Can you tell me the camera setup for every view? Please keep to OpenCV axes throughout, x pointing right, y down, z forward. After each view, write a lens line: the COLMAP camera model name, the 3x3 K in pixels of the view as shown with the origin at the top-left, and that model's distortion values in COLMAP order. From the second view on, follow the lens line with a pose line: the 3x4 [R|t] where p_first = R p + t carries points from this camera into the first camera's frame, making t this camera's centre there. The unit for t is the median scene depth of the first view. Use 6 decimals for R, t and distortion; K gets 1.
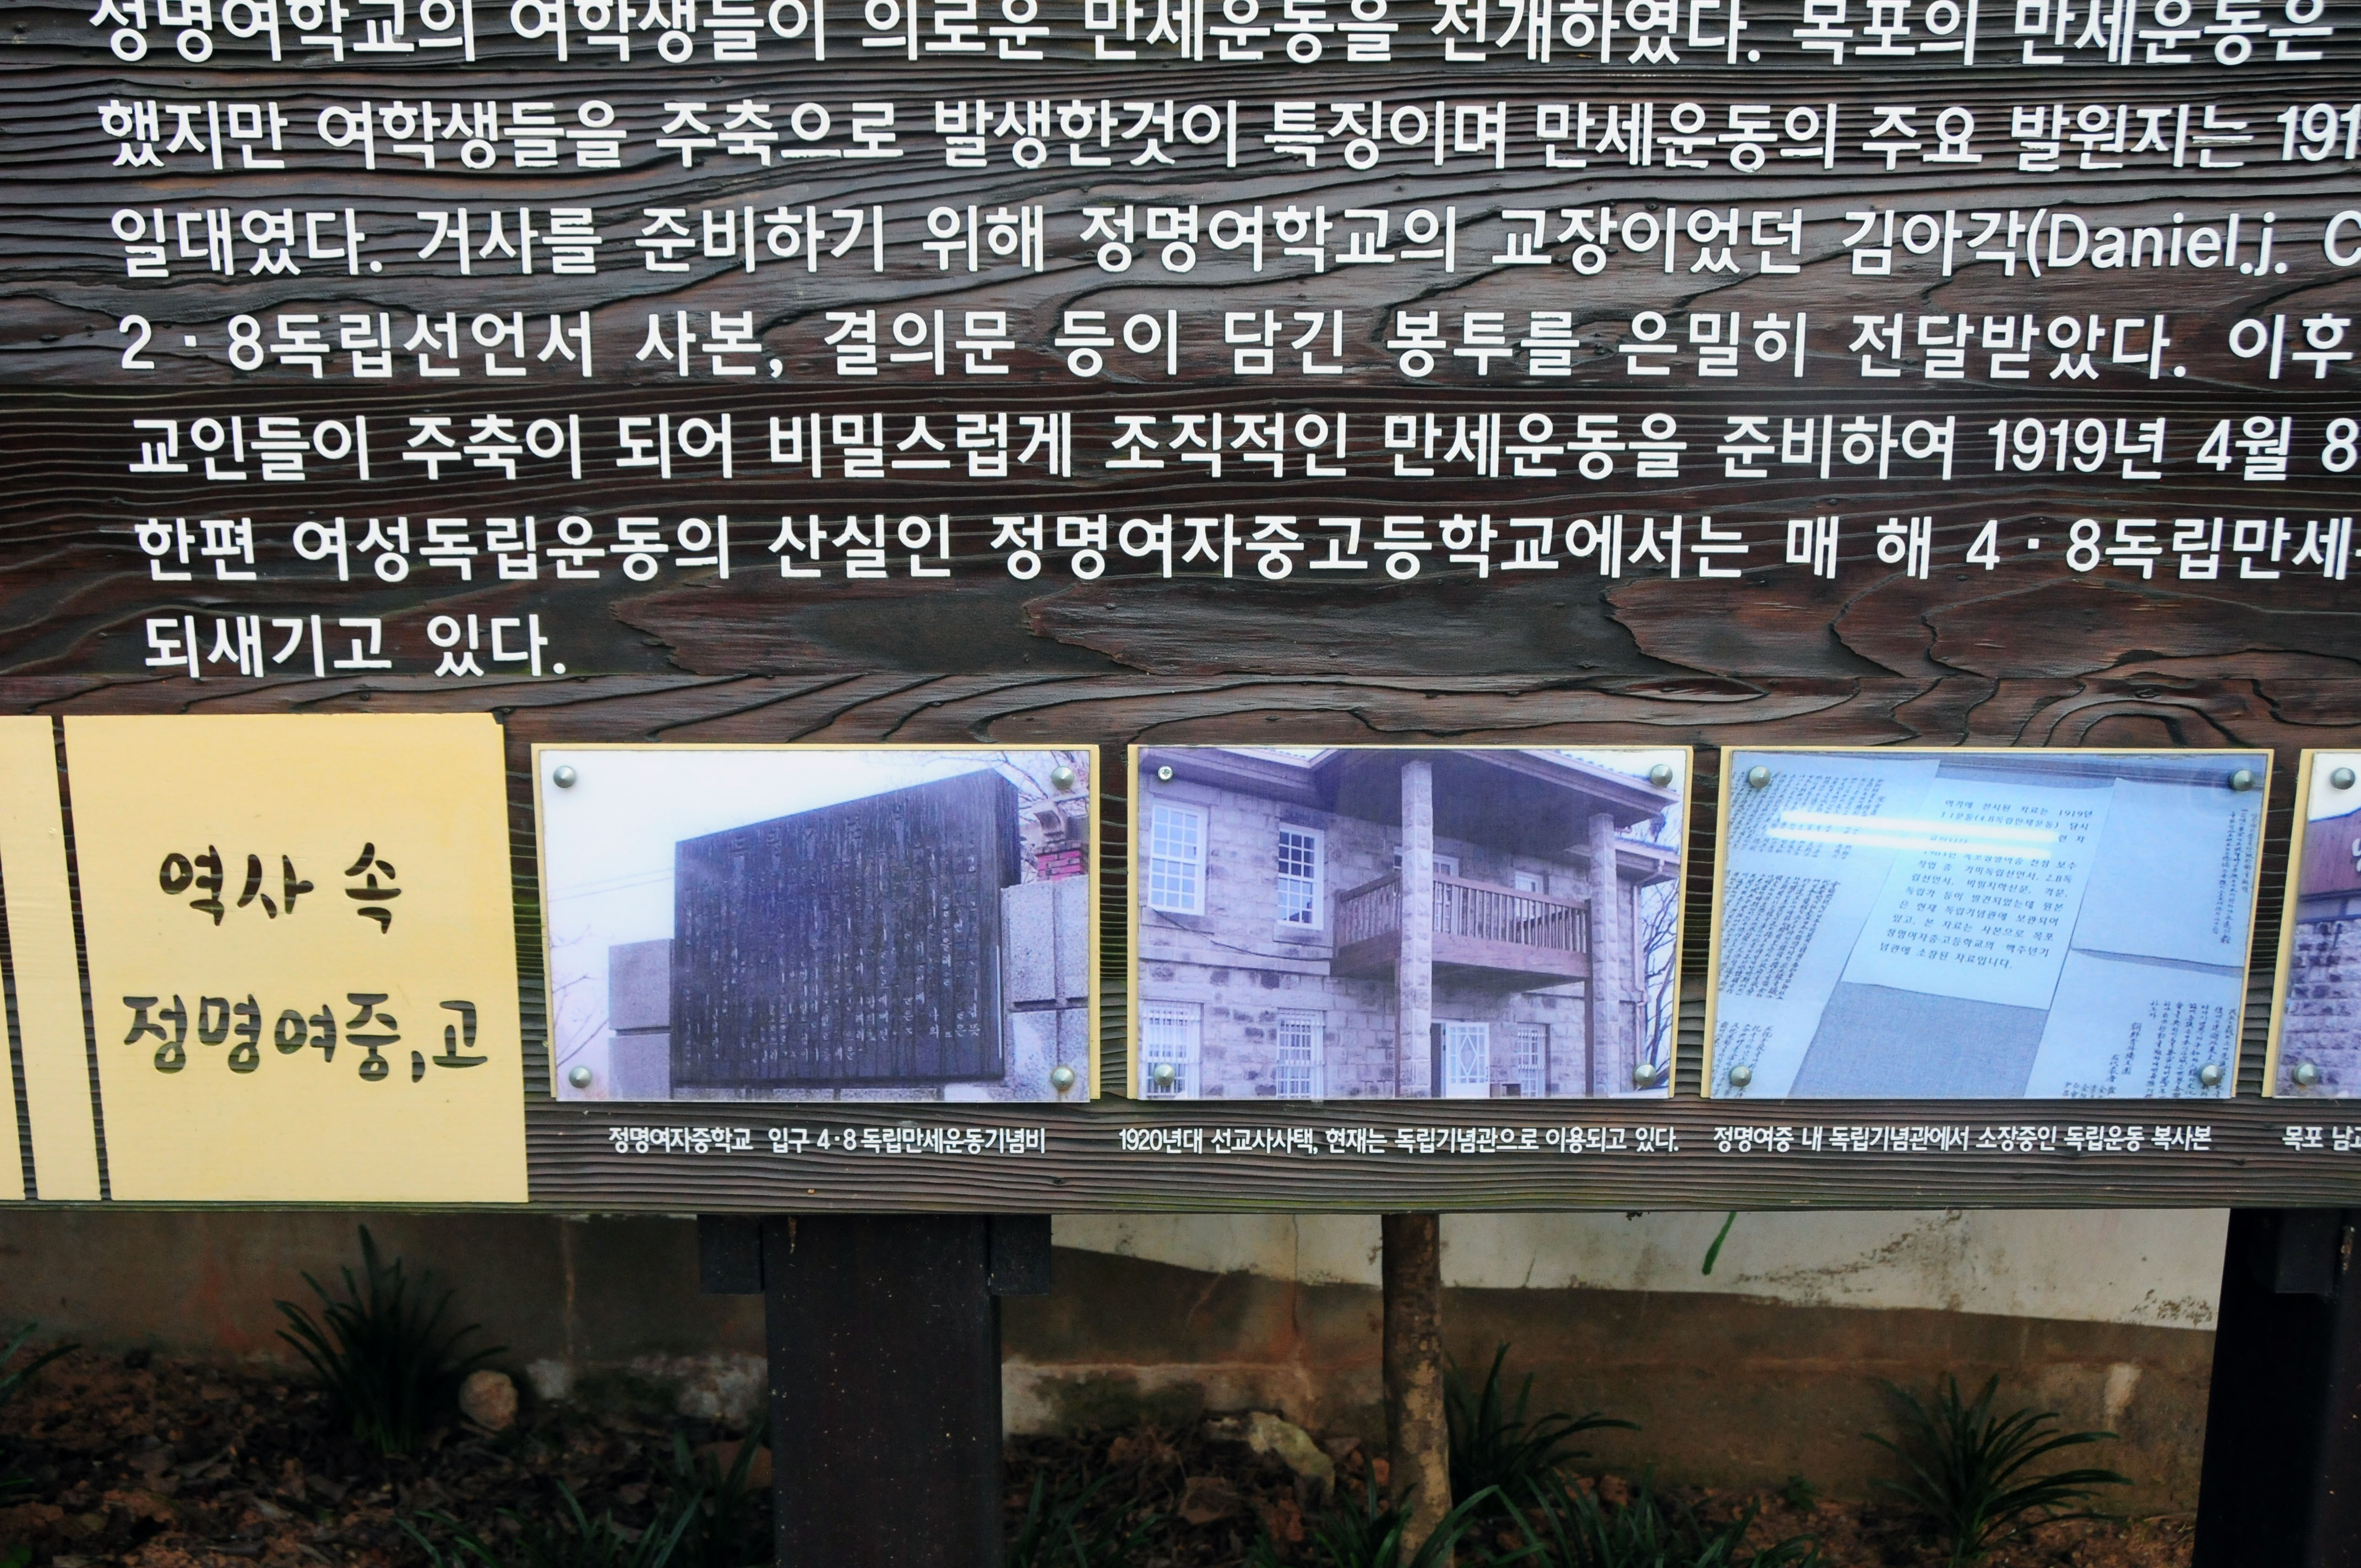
lens RADIAL K [[2260.9, 0, 1161.5], [0, 2260.9, 856.3], [0, 0, 1]] dist [-0.040272, 0.000000]
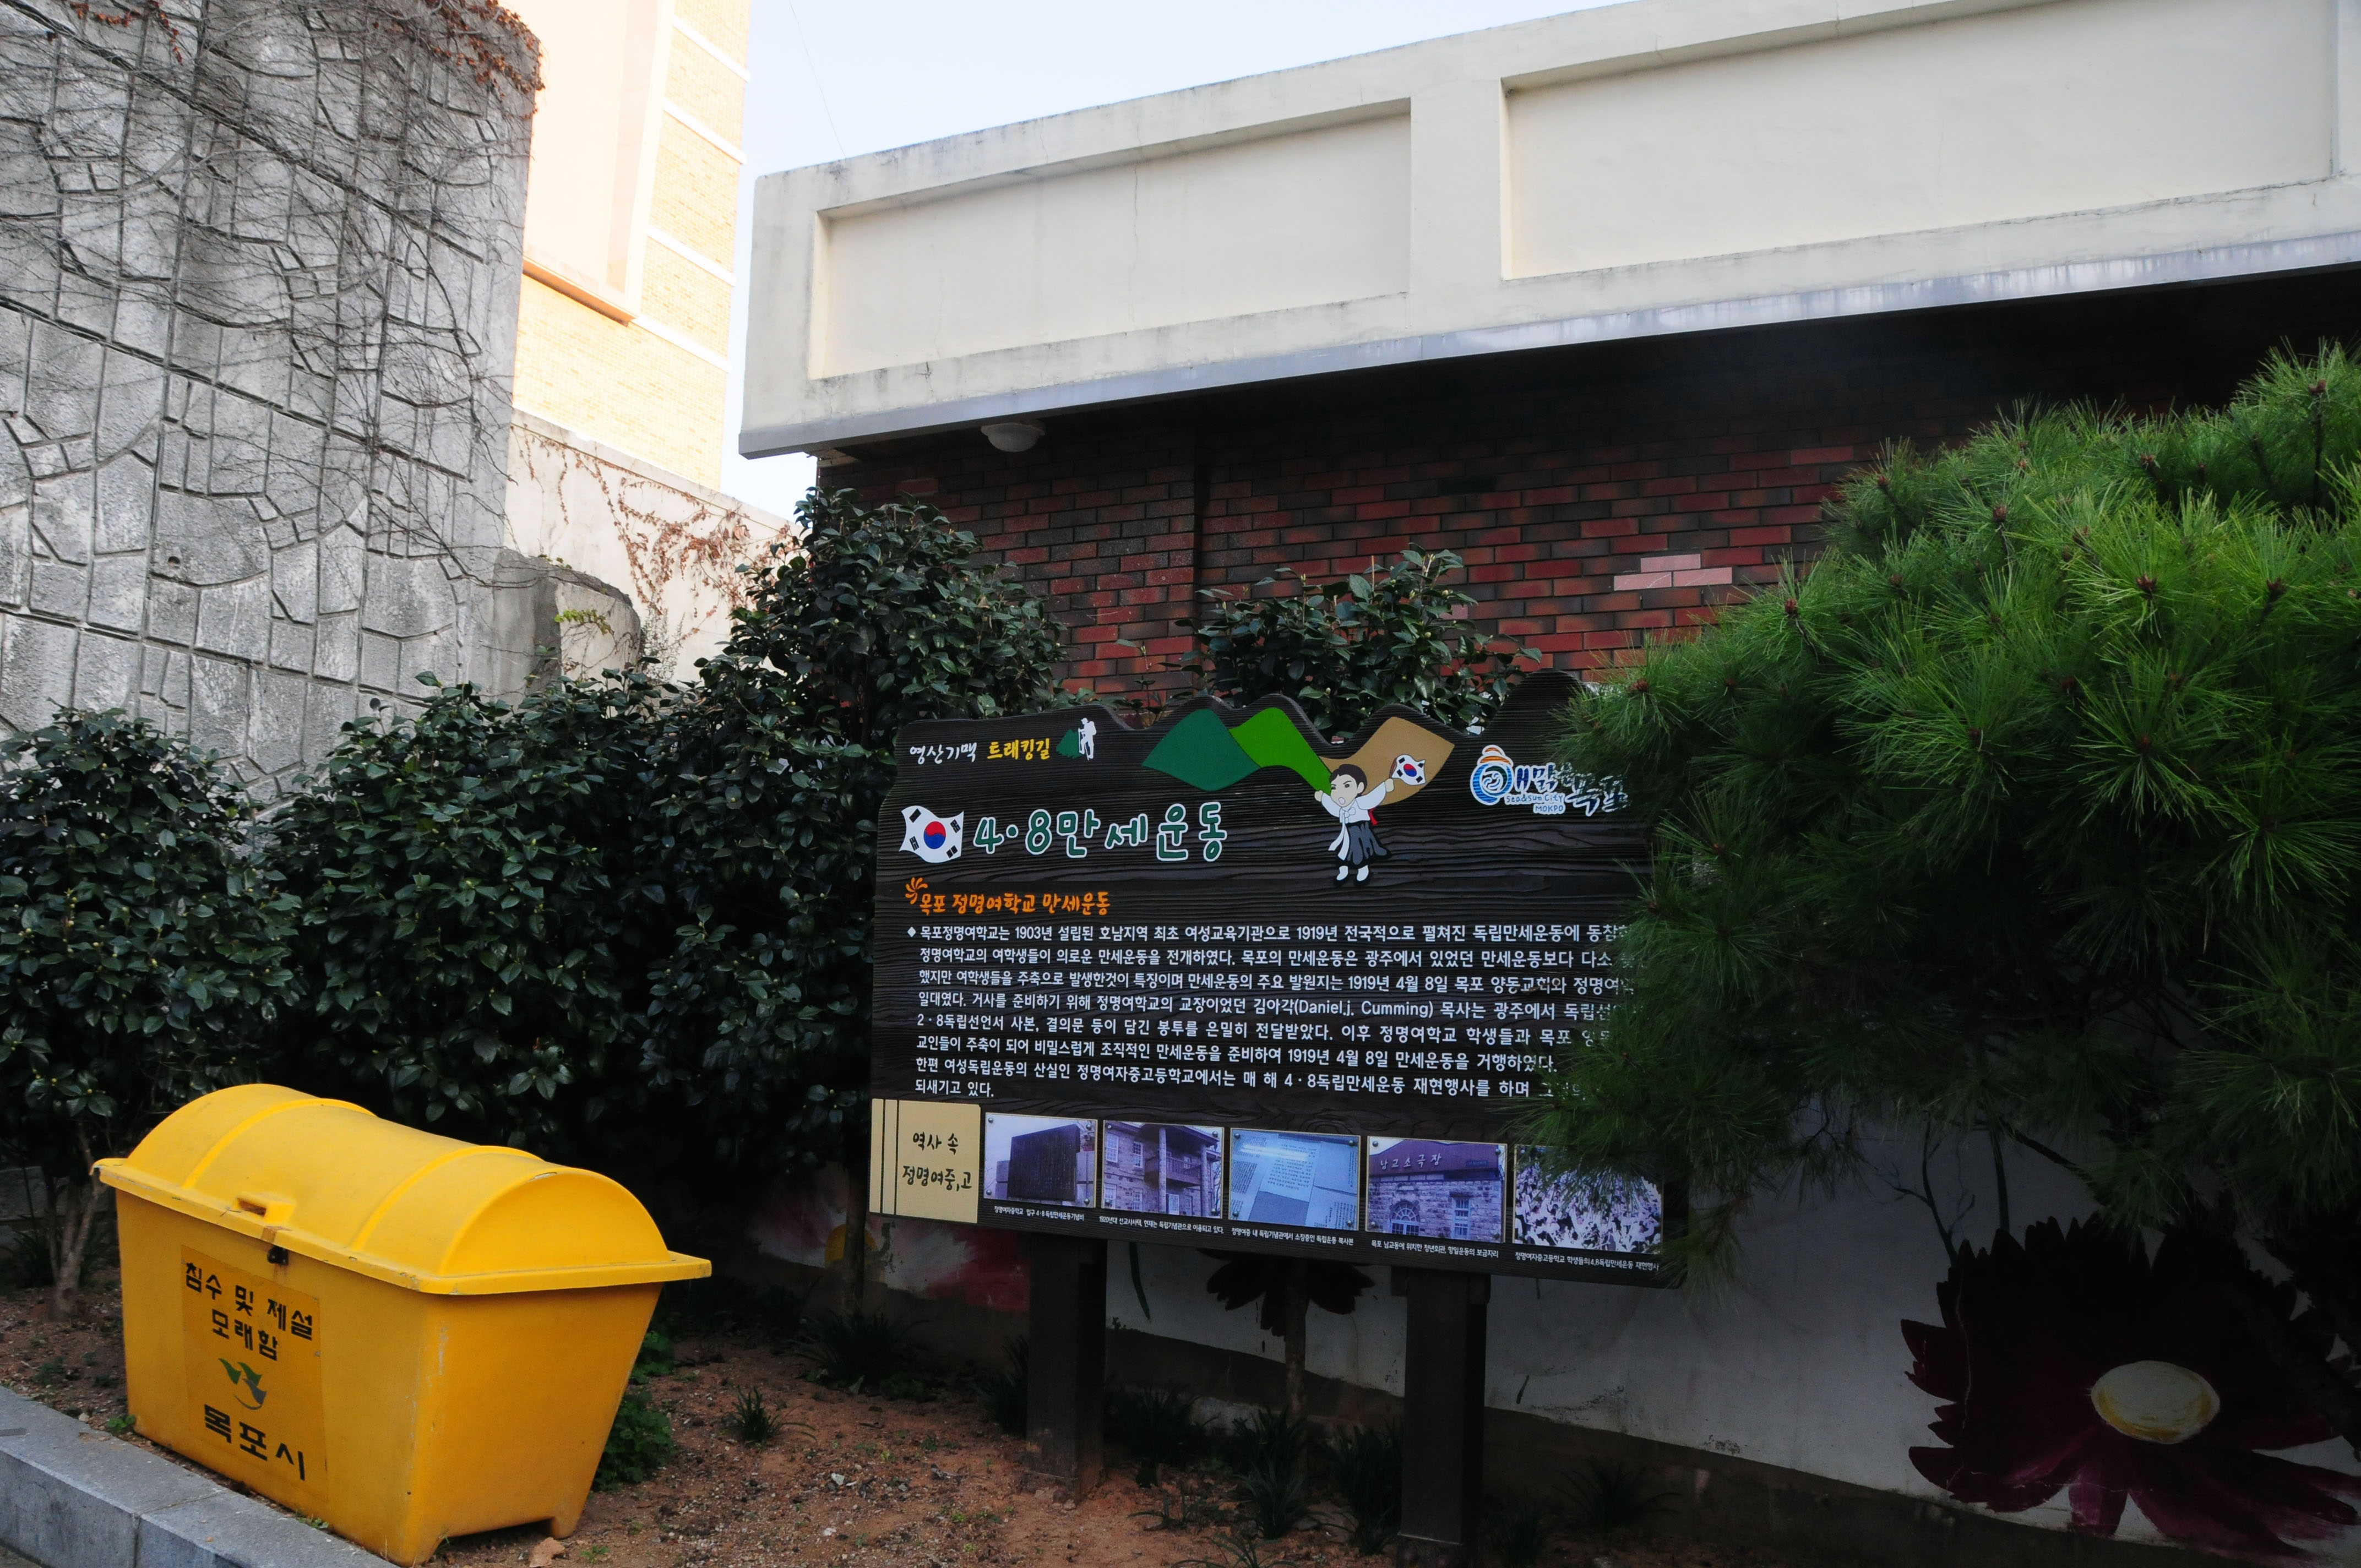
lens RADIAL K [[1838.2, 0, 1167.0], [0, 1838.2, 849.7], [0, 0, 1]] dist [-0.166036, 0.117420]
pose [[0.872770, -0.022059, -0.487632, 1.728205], [-0.123126, 0.956728, -0.263652, 0.346829], [0.472347, 0.290148, 0.832287, -1.887398]]
